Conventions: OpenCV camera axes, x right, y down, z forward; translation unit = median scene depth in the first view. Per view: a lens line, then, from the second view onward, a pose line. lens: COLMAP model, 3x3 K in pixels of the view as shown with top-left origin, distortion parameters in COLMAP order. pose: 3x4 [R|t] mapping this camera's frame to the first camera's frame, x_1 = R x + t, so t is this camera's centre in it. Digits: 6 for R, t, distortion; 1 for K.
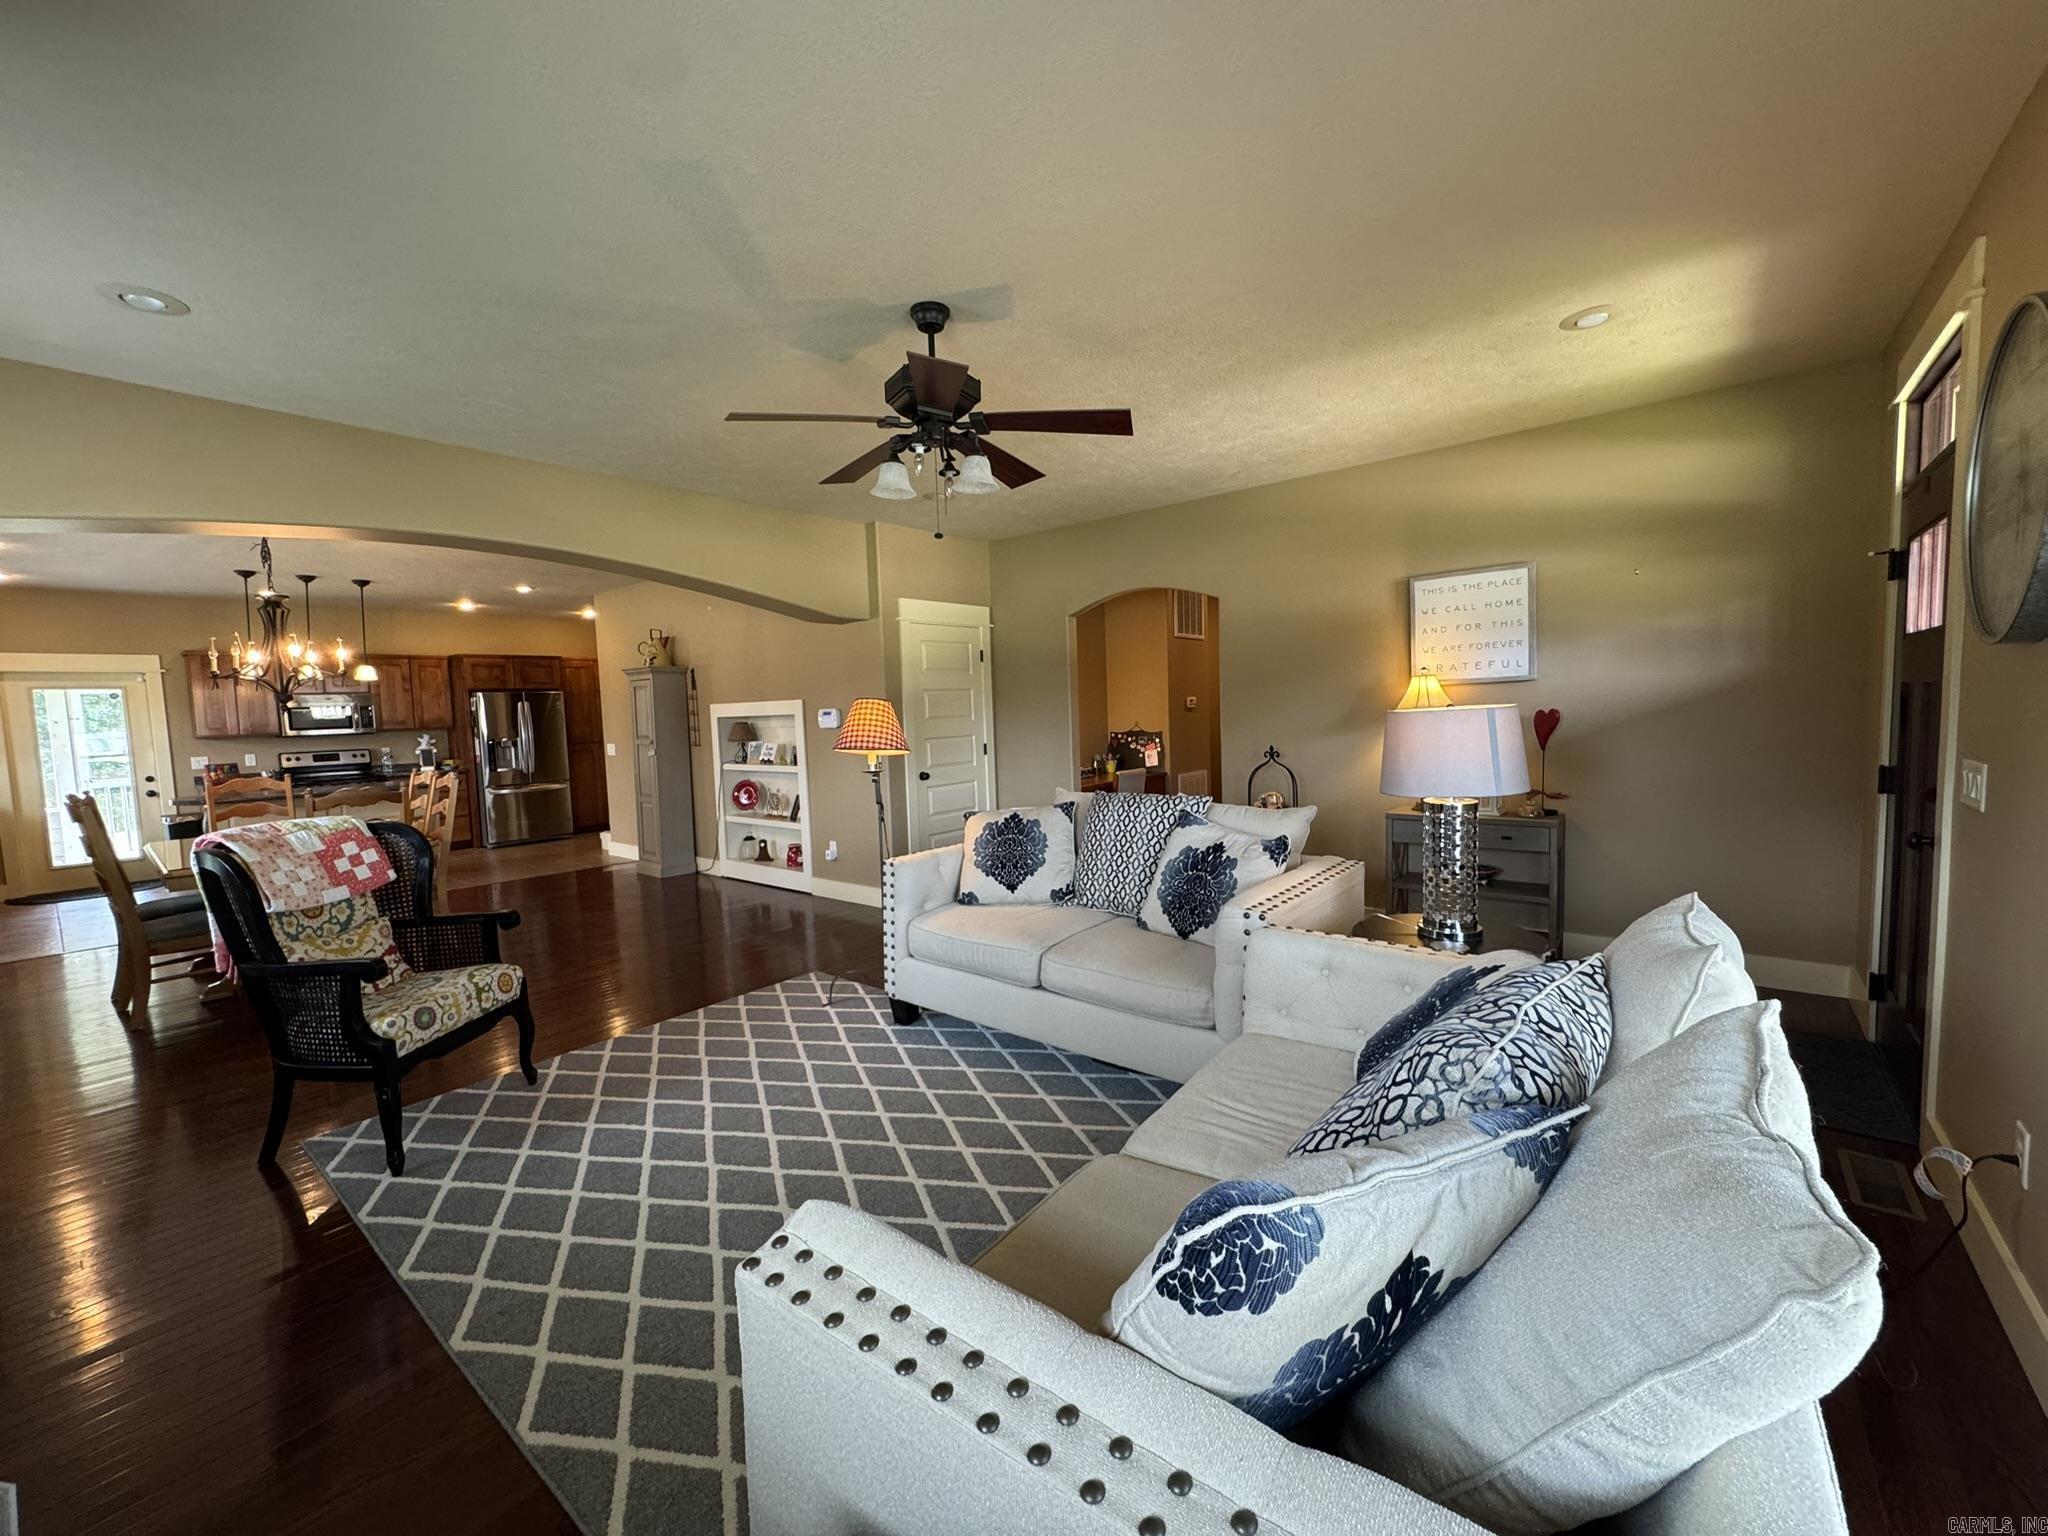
lens RADIAL K [[822.5, 0, 1022.3], [0, 822.5, 766.5], [0, 0, 1]] dist [-0.003075, 0.000981]
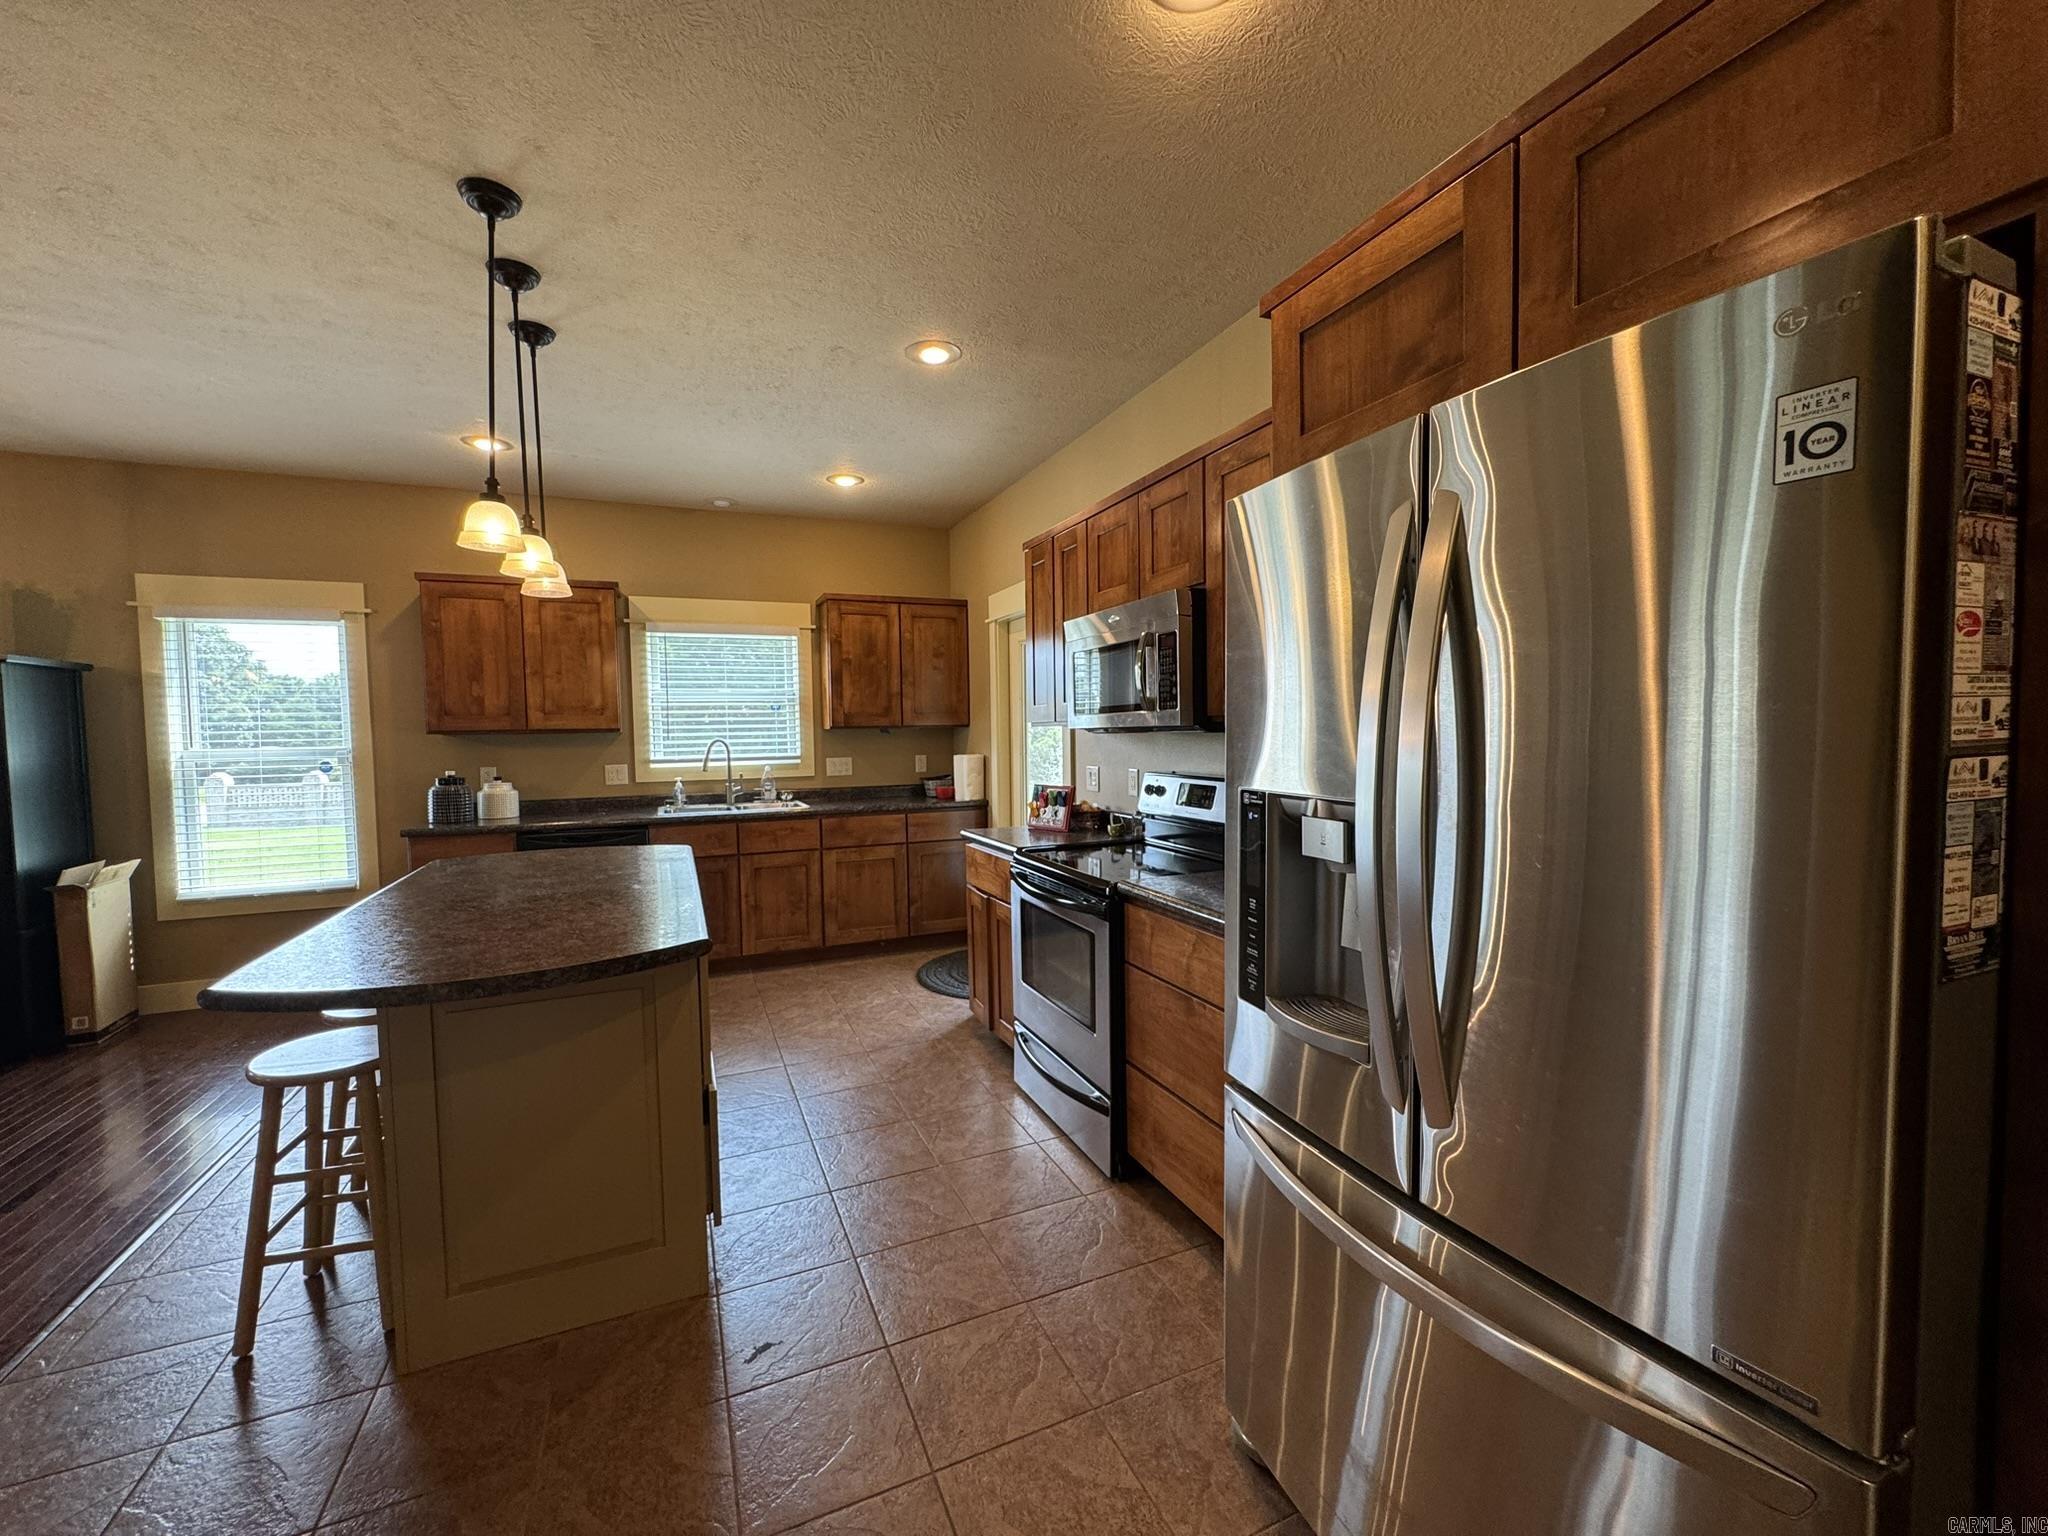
lens RADIAL K [[822.5, 0, 1021.5], [0, 822.5, 769.8], [0, 0, 1]] dist [-0.003075, 0.000981]
pose [[-0.456949, 0.080961, -0.885801, -0.493958], [-0.039519, 0.993018, 0.111147, -0.053390], [0.888615, 0.085795, -0.450559, 1.037086]]
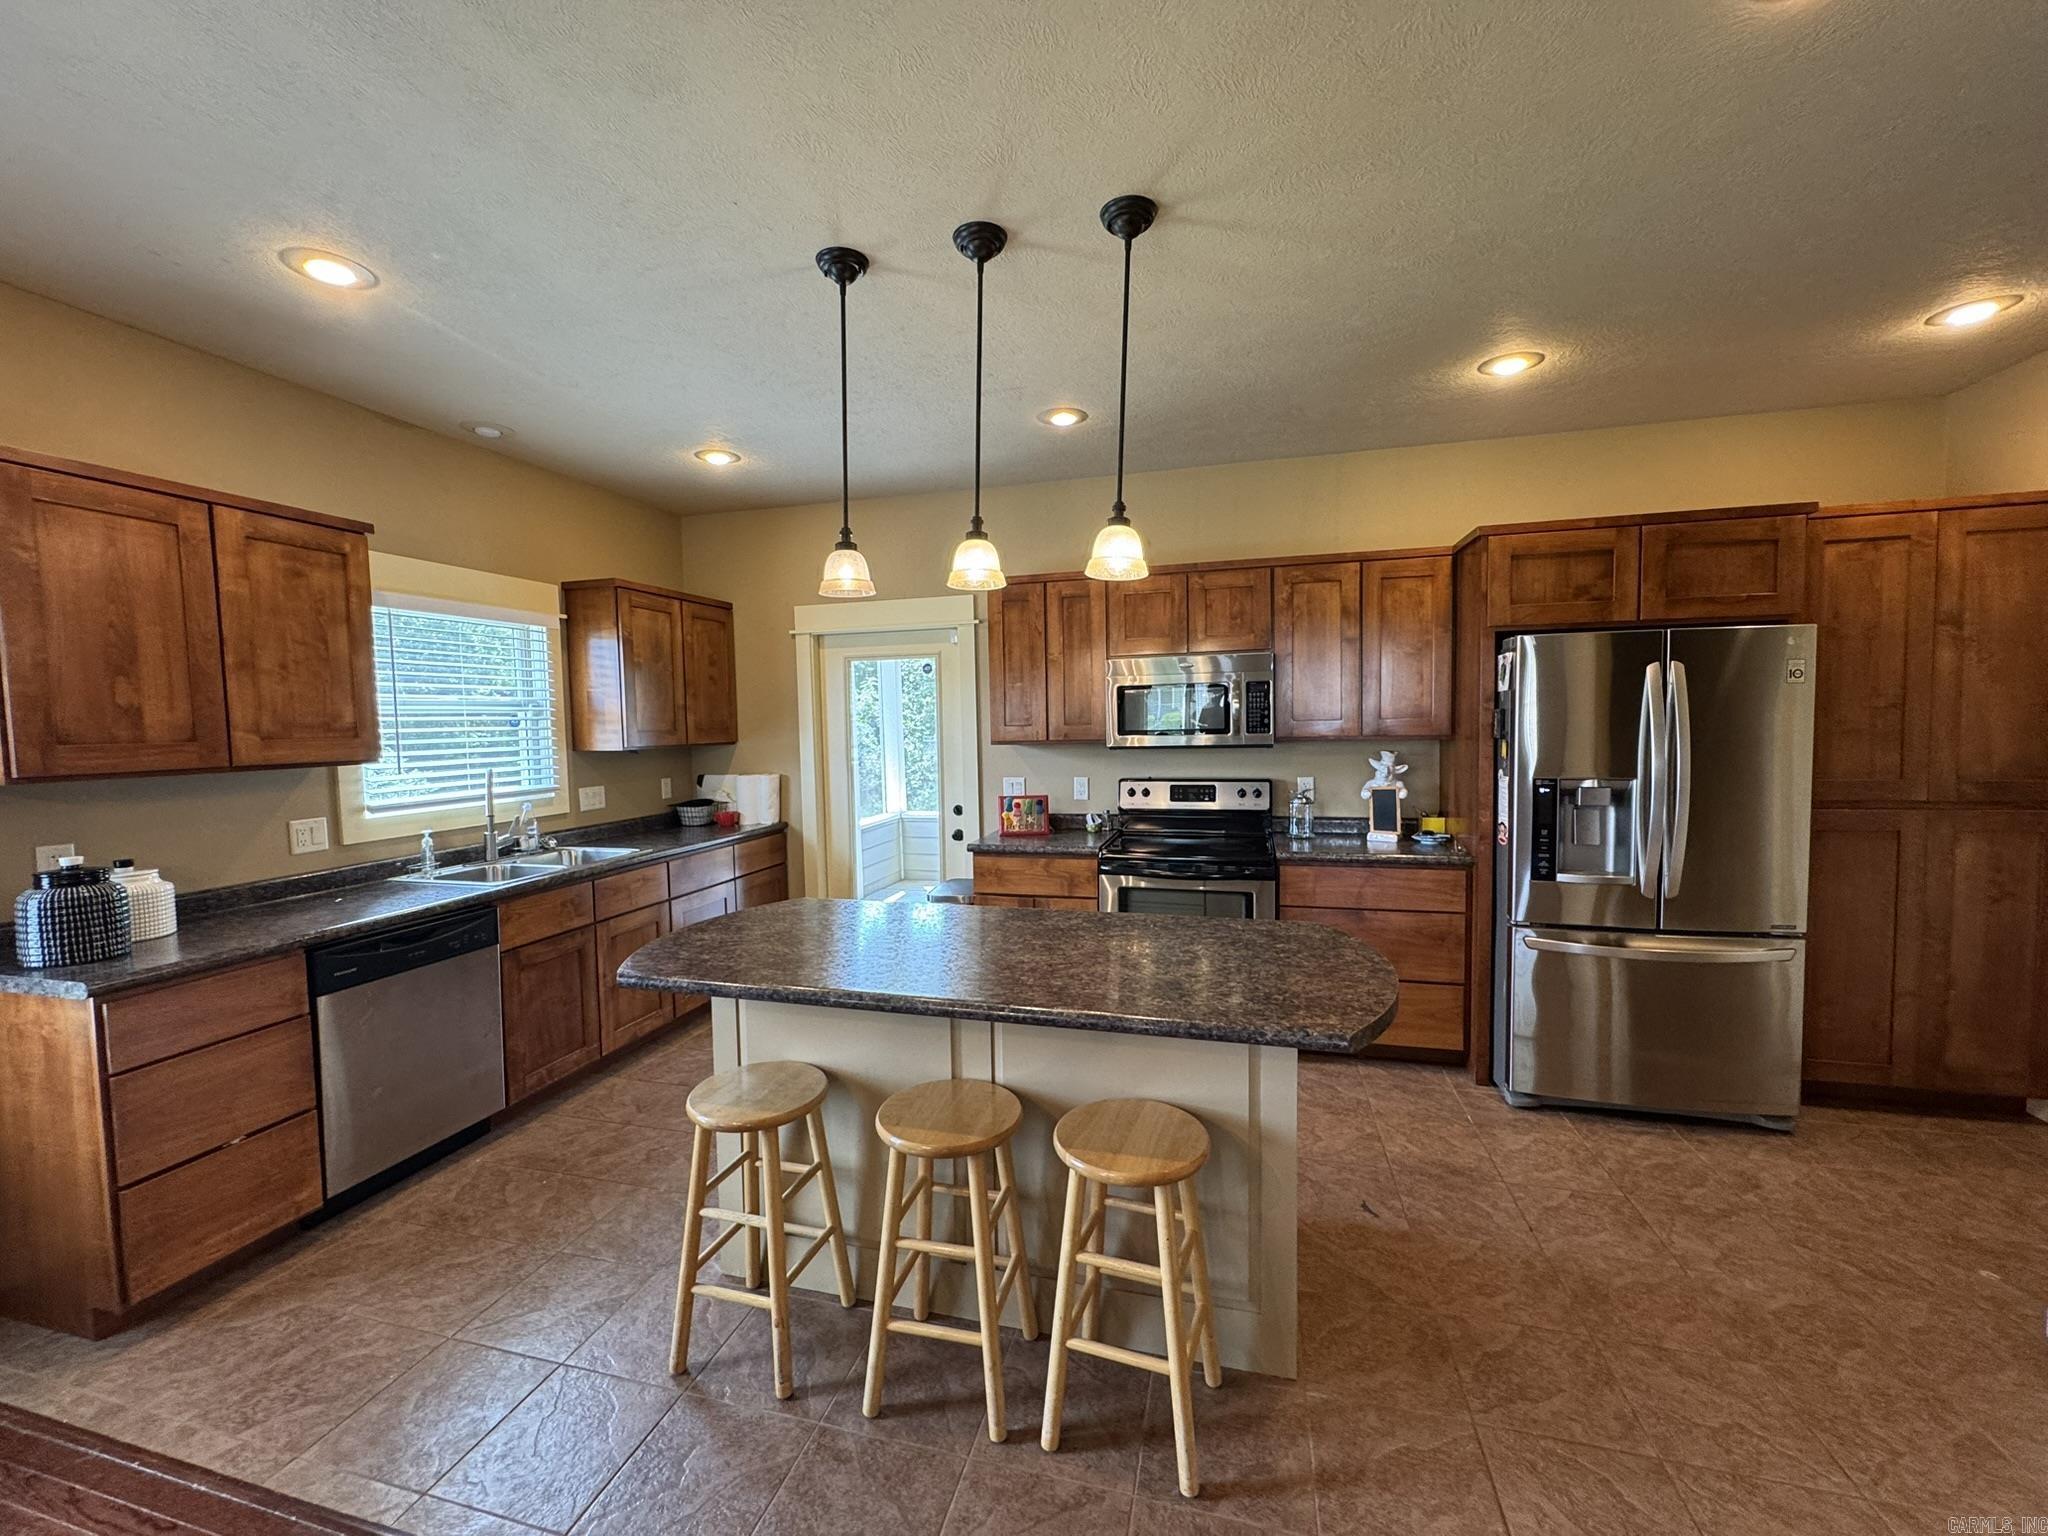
lens RADIAL K [[822.5, 0, 1022.6], [0, 822.5, 768.1], [0, 0, 1]] dist [-0.003075, 0.000981]
pose [[0.414290, 0.077239, -0.906861, -0.442216], [-0.064426, 0.996382, 0.055432, -0.042692], [0.907862, 0.035460, 0.417767, 0.682433]]
